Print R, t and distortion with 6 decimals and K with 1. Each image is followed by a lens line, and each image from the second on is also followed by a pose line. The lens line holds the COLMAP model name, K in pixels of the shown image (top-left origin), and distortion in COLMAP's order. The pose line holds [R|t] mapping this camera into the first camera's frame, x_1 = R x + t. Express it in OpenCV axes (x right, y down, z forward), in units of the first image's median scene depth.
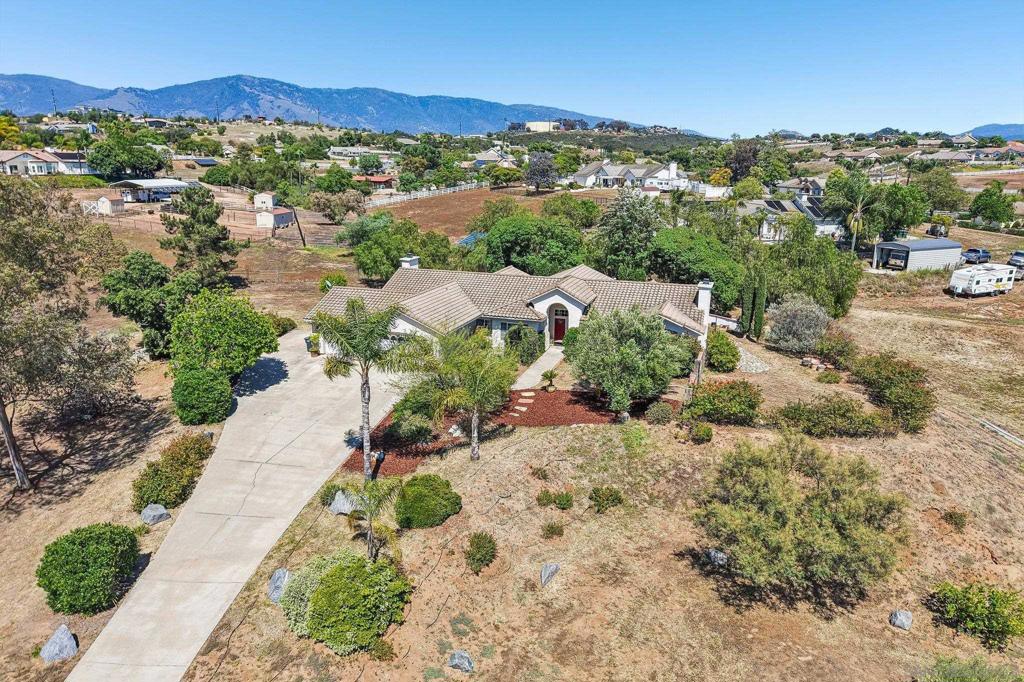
lens RADIAL K [[678.9, 0, 512.0], [0, 678.9, 341.0], [0, 0, 1]] dist [0.017497, -0.002961]
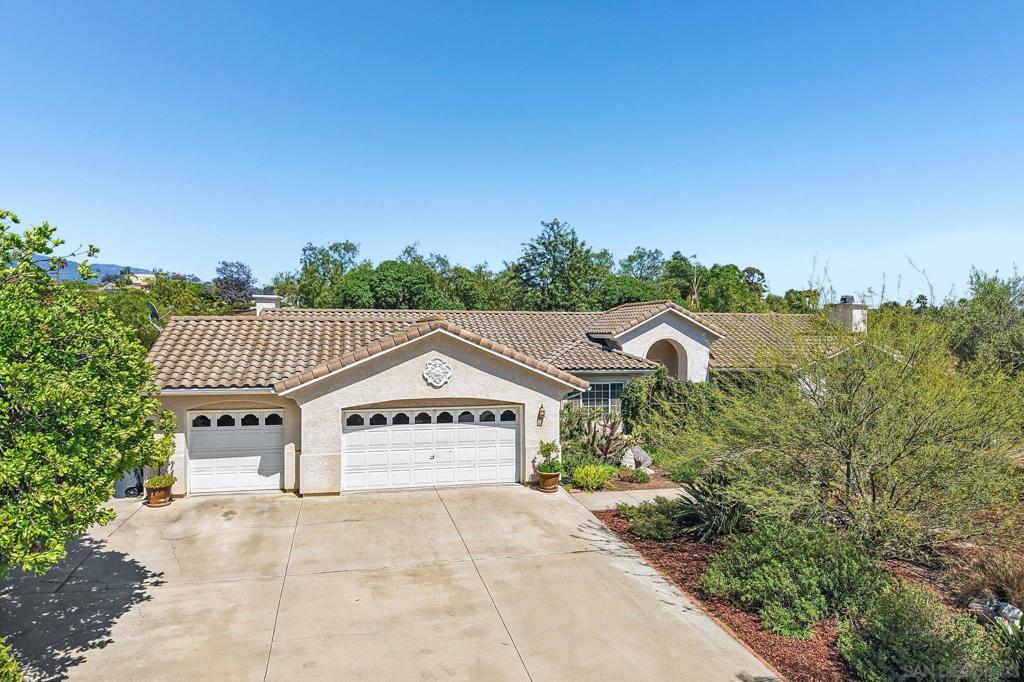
lens RADIAL K [[685.0, 0, 512.0], [0, 685.0, 341.0], [0, 0, 1]] dist [-0.001025, -0.003898]
pose [[0.852323, -0.013525, 0.522841, -0.099133], [0.135128, 0.971419, -0.195153, 0.010712], [-0.505258, 0.236984, 0.829791, 0.196539]]
